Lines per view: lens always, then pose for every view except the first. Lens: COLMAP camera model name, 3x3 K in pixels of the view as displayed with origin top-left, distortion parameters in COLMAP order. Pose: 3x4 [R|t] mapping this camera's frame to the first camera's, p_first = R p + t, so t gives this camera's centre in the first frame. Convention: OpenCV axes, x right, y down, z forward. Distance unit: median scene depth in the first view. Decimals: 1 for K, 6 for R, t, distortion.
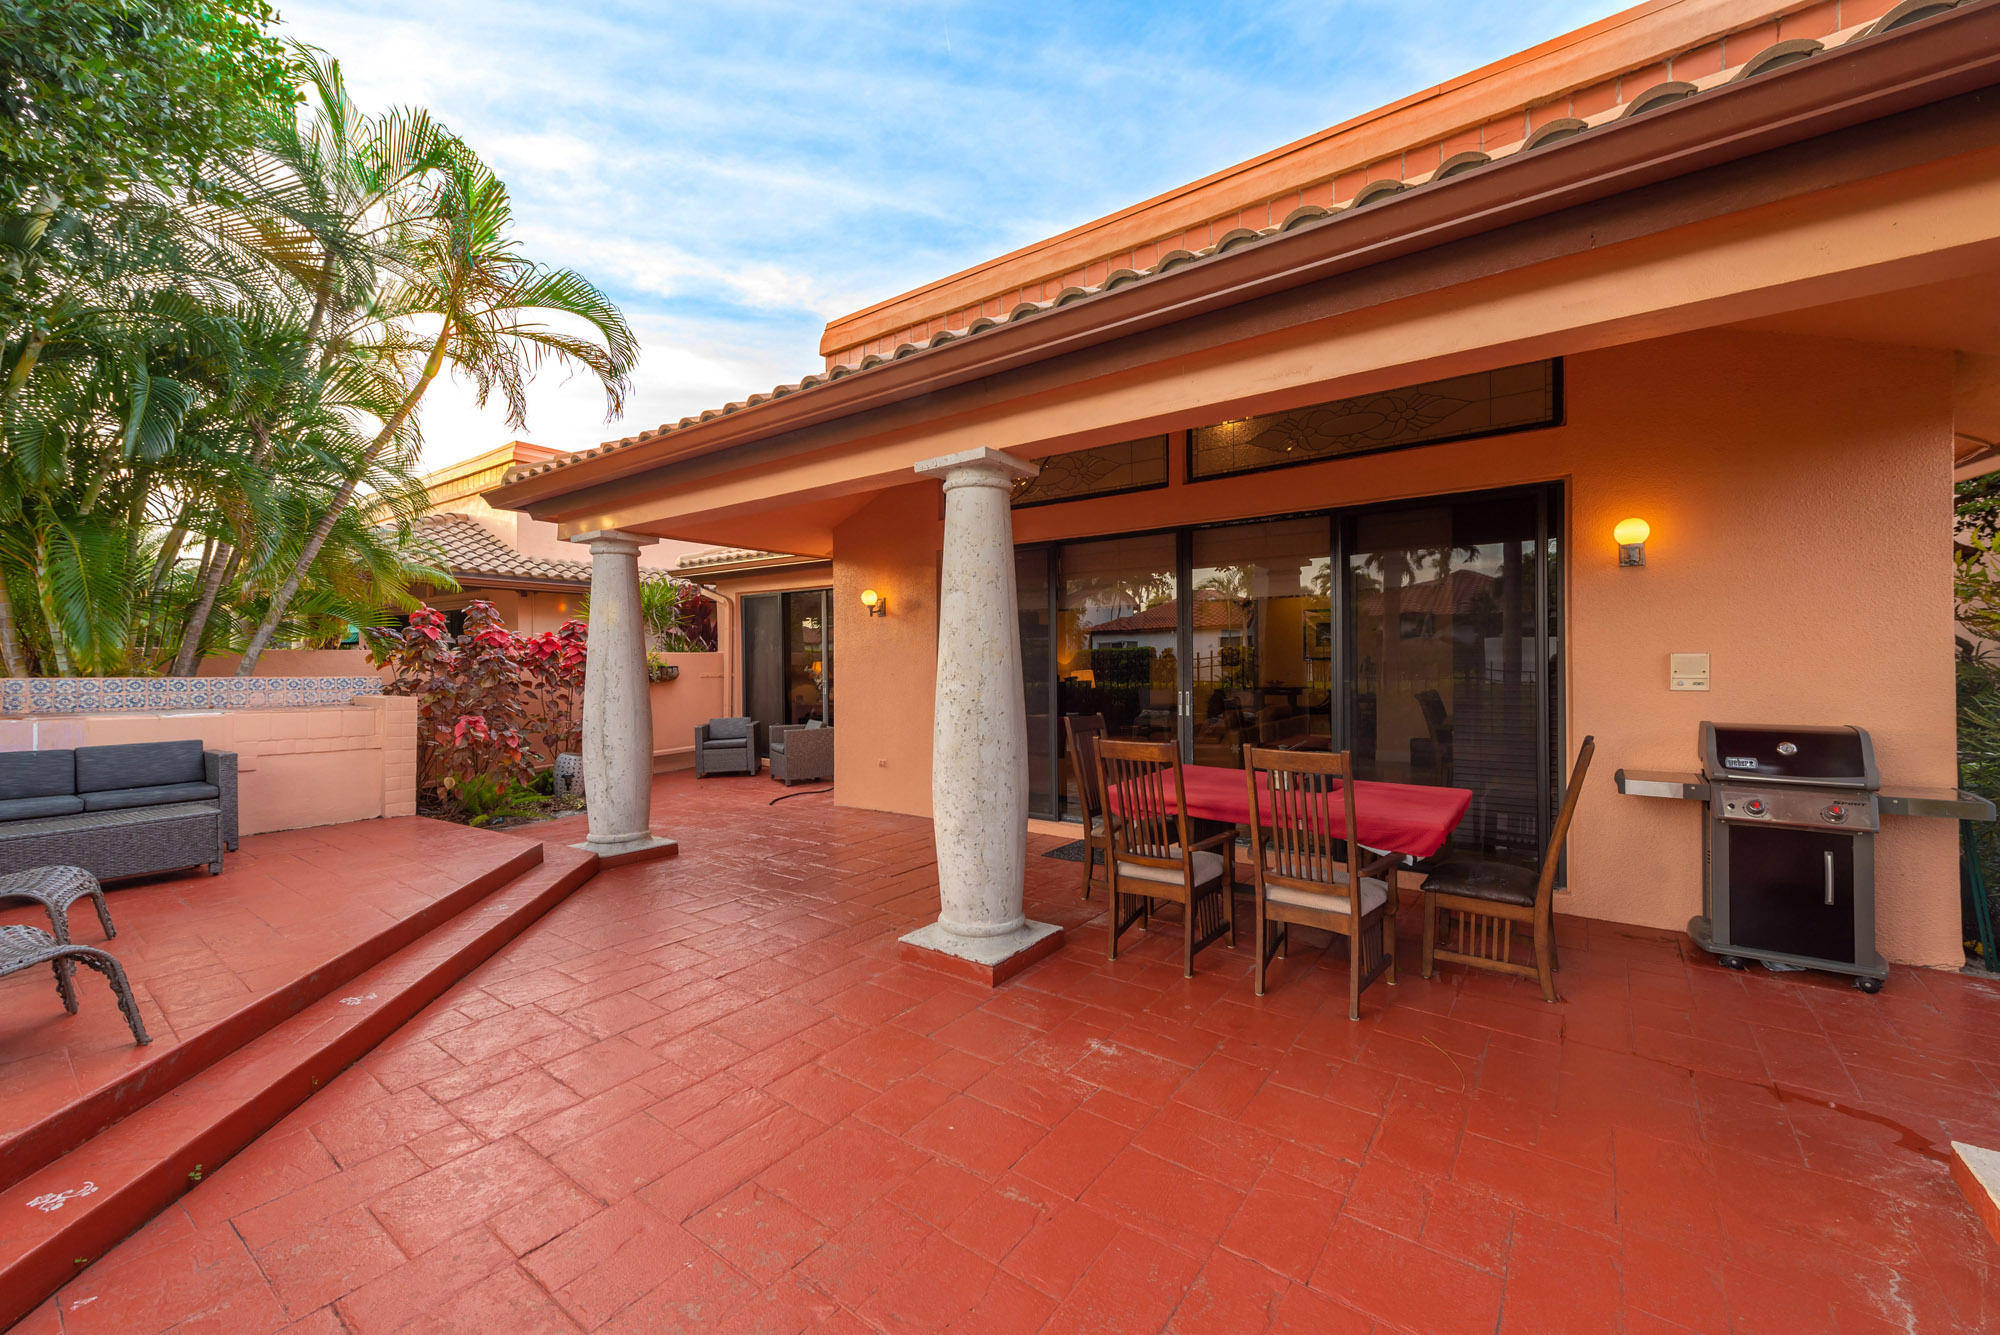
lens RADIAL K [[786.6, 0, 1010.0], [0, 786.6, 667.0], [0, 0, 1]] dist [0.002731, 0.000202]
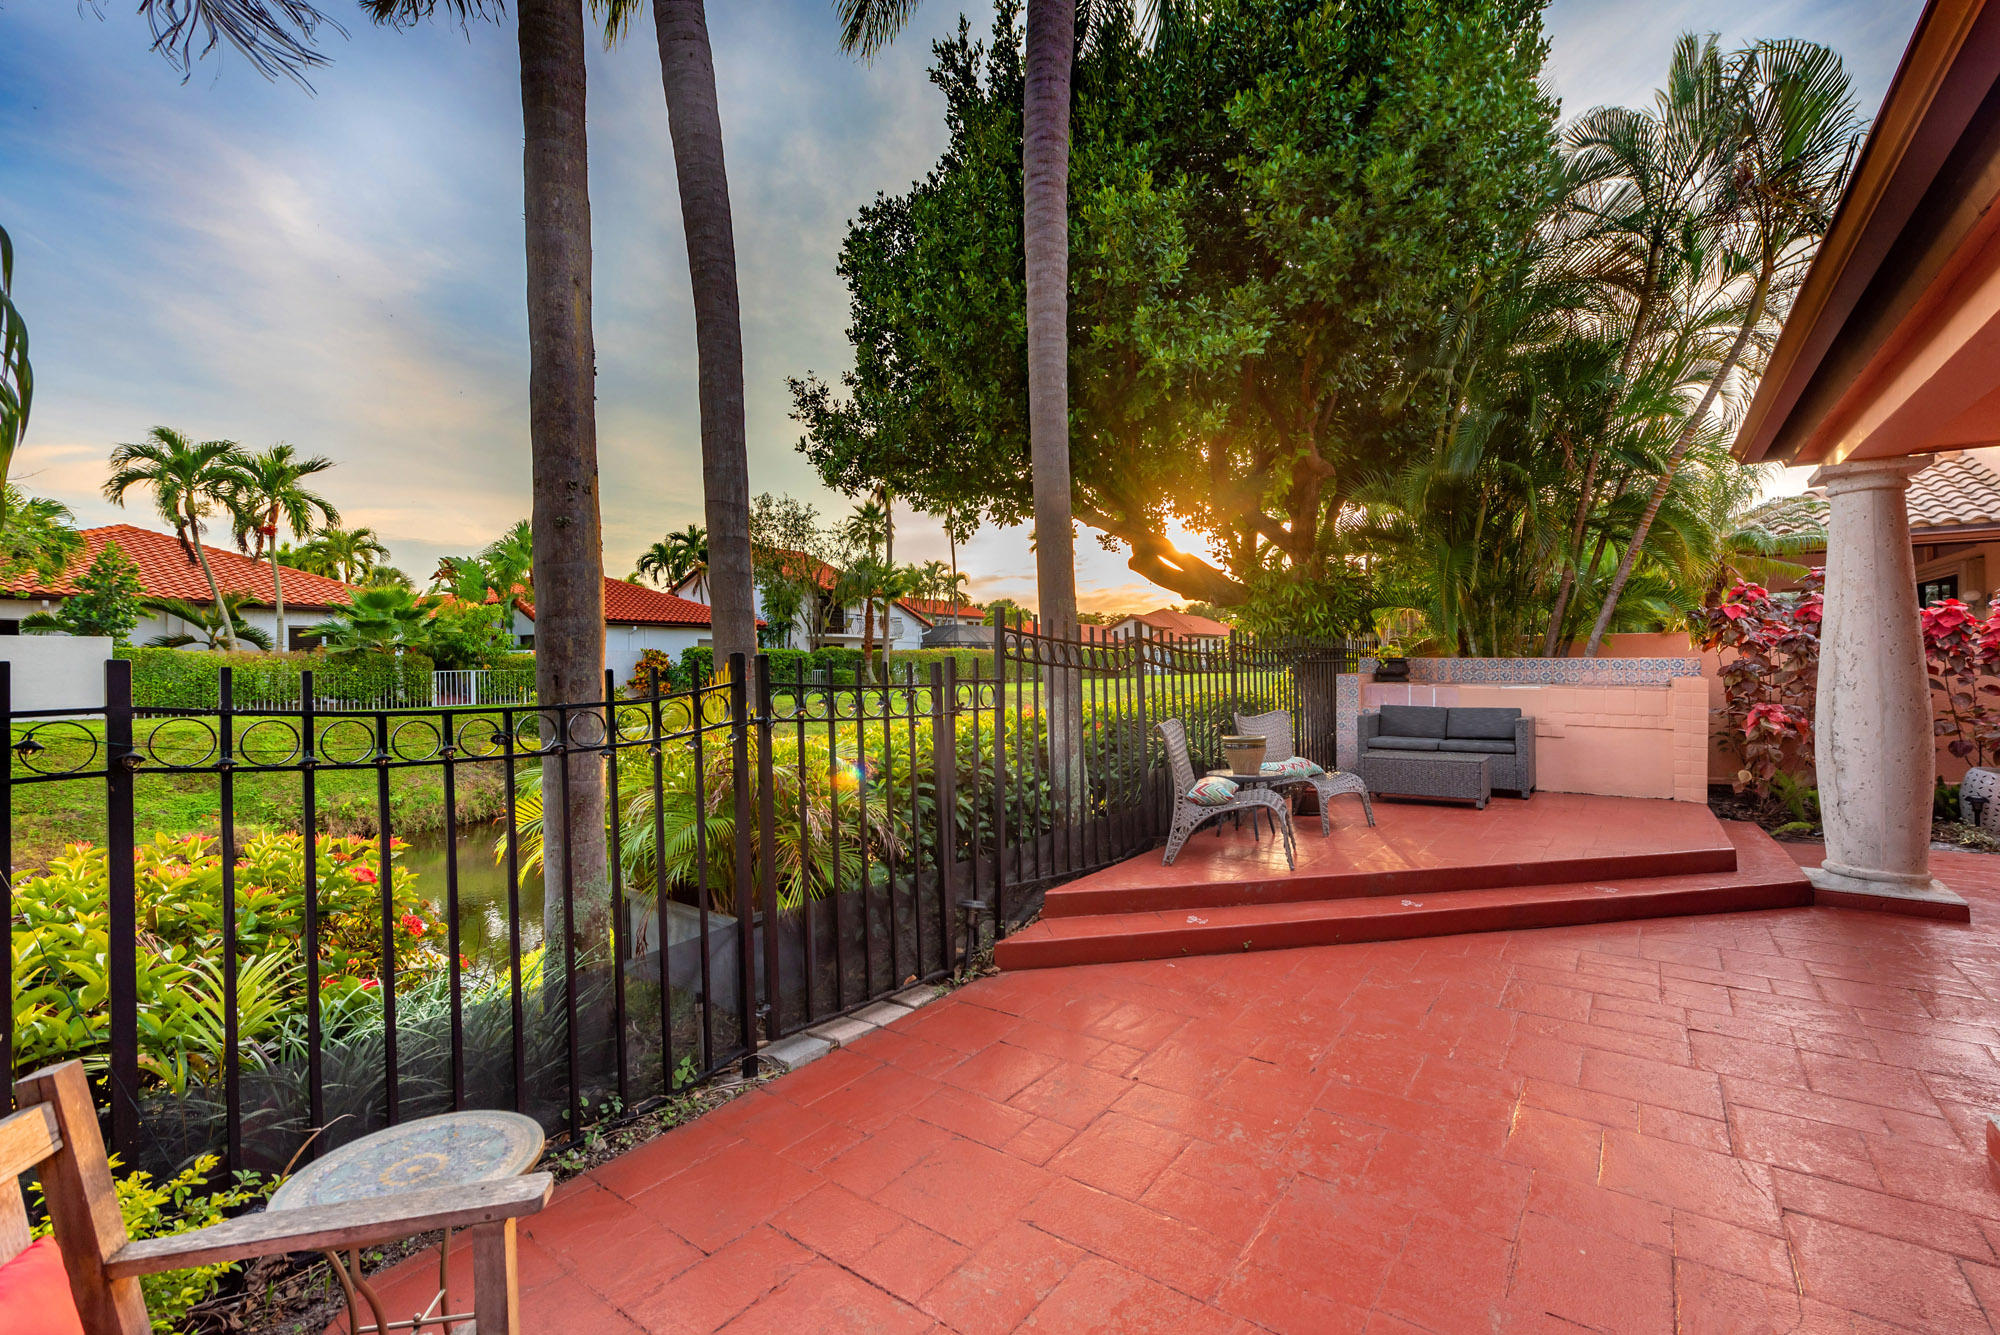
lens RADIAL K [[846.4, 0, 1009.9], [0, 846.4, 668.3], [0, 0, 1]] dist [-0.001991, -0.000207]
pose [[-0.007299, 0.012016, -0.999901, 0.288578], [0.004699, 0.999917, 0.011982, 0.009676], [0.999962, -0.004611, -0.007355, 0.188625]]
